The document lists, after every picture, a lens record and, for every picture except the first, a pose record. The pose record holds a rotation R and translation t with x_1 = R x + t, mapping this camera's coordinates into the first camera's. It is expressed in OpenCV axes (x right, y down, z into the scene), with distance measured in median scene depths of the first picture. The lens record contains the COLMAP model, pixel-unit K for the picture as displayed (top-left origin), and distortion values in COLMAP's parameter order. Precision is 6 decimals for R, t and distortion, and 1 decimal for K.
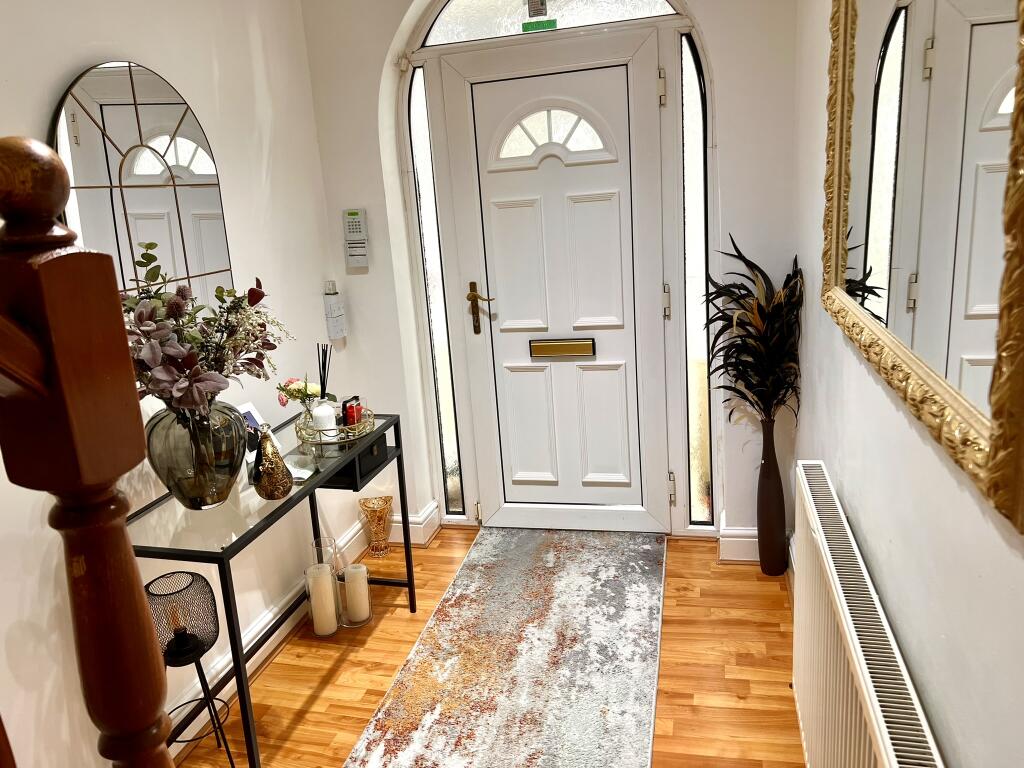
lens RADIAL K [[767.7, 0, 512.9], [0, 767.7, 380.9], [0, 0, 1]] dist [0.107886, -0.250294]
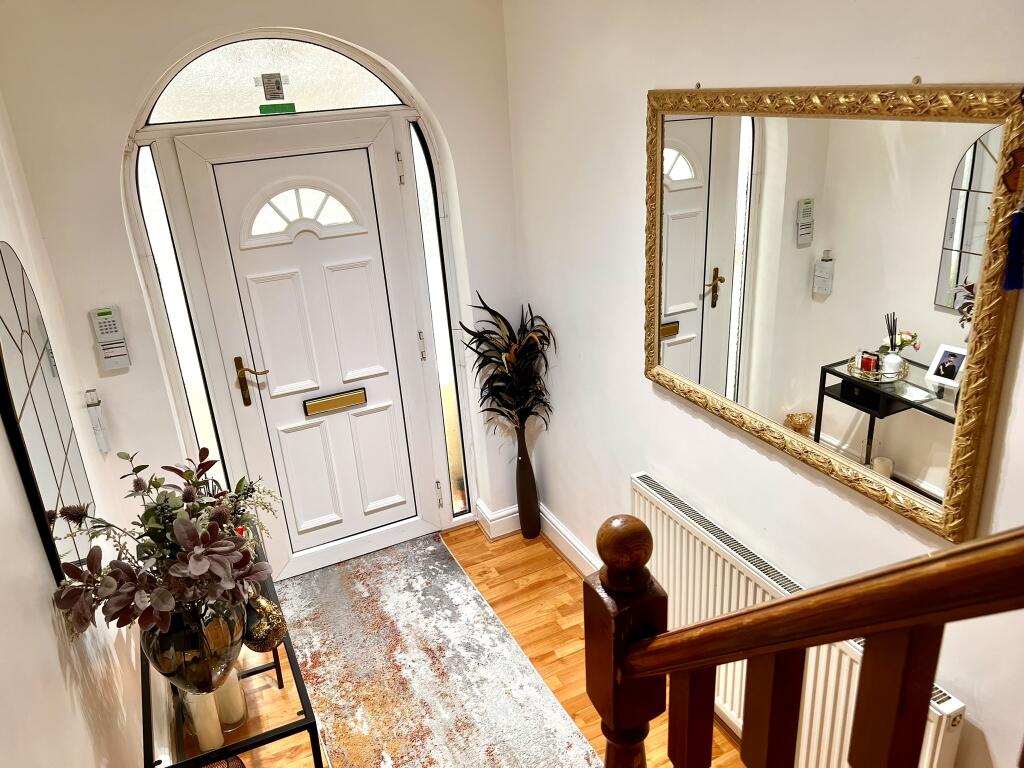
lens RADIAL K [[767.7, 0, 512.9], [0, 767.7, 380.9], [0, 0, 1]] dist [0.107886, -0.250294]
pose [[0.776615, -0.213293, 0.592770, -0.407502], [0.155696, 0.976735, 0.147468, -0.207150], [-0.610433, -0.022233, 0.791756, -0.012214]]
